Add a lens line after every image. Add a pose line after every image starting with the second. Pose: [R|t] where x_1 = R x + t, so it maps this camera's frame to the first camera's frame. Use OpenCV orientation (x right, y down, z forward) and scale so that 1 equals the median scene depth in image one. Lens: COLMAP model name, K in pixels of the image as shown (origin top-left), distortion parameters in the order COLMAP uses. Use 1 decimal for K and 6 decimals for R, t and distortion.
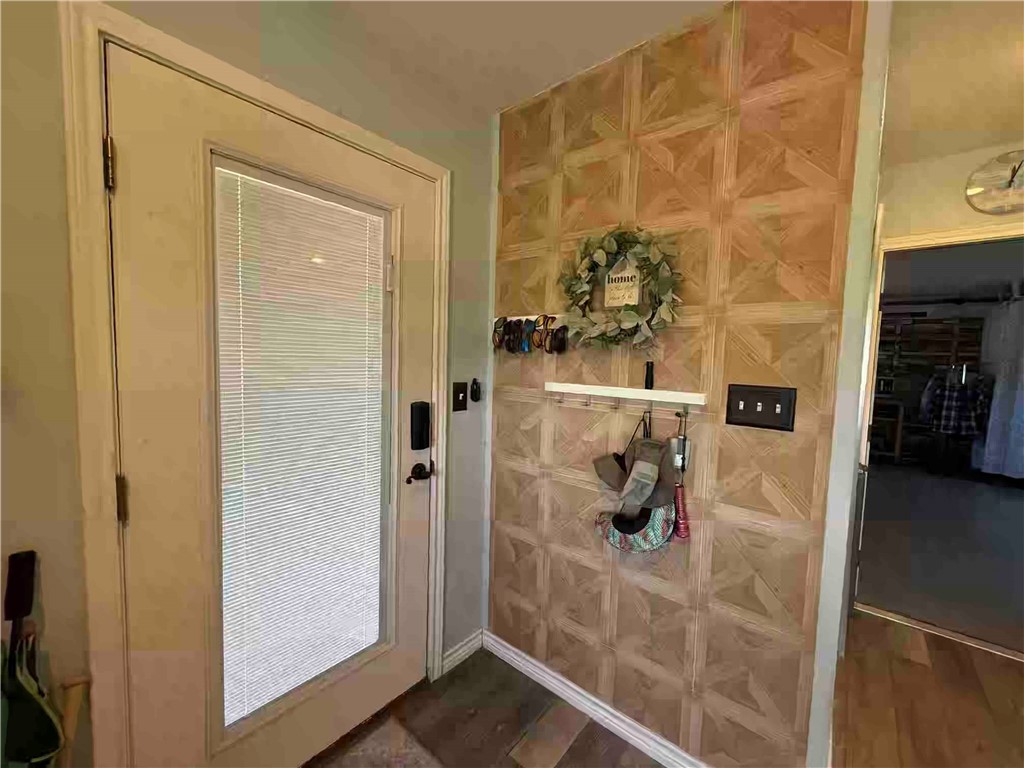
lens RADIAL K [[408.2, 0, 509.2], [0, 408.2, 386.5], [0, 0, 1]] dist [0.001014, 0.000099]
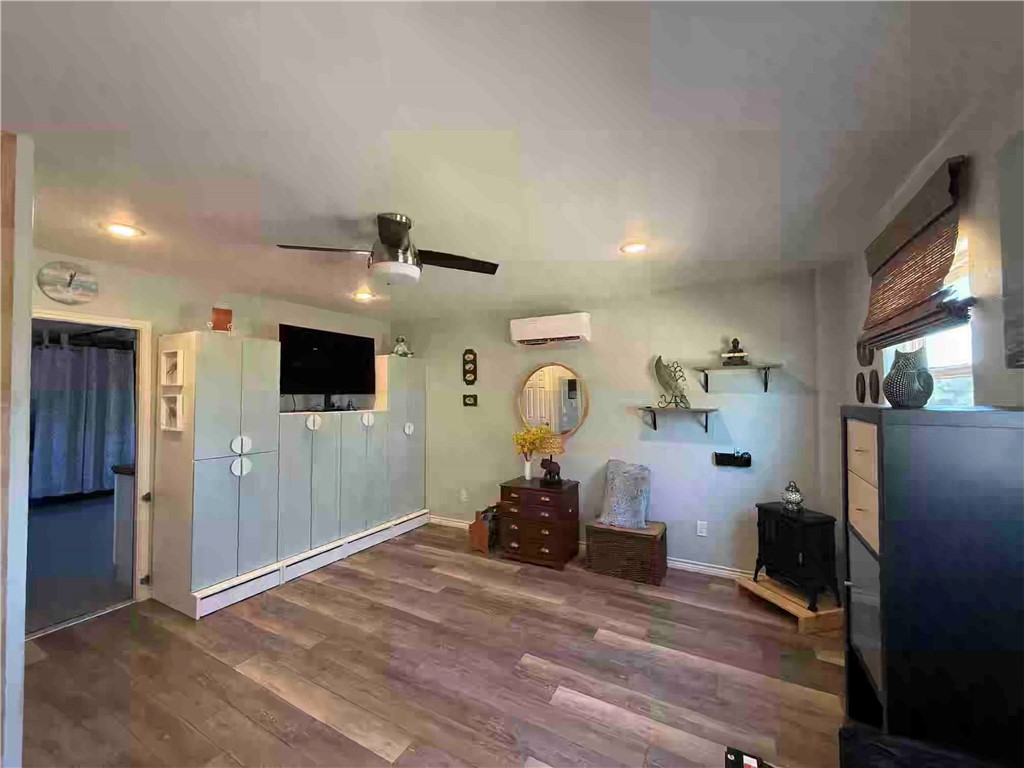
lens RADIAL K [[408.2, 0, 509.2], [0, 408.2, 386.5], [0, 0, 1]] dist [0.001014, 0.000099]
pose [[-0.190879, -0.004954, 0.981601, -0.572855], [0.072638, 0.997174, 0.019157, -0.073137], [-0.978922, 0.074958, -0.189980, -0.245114]]
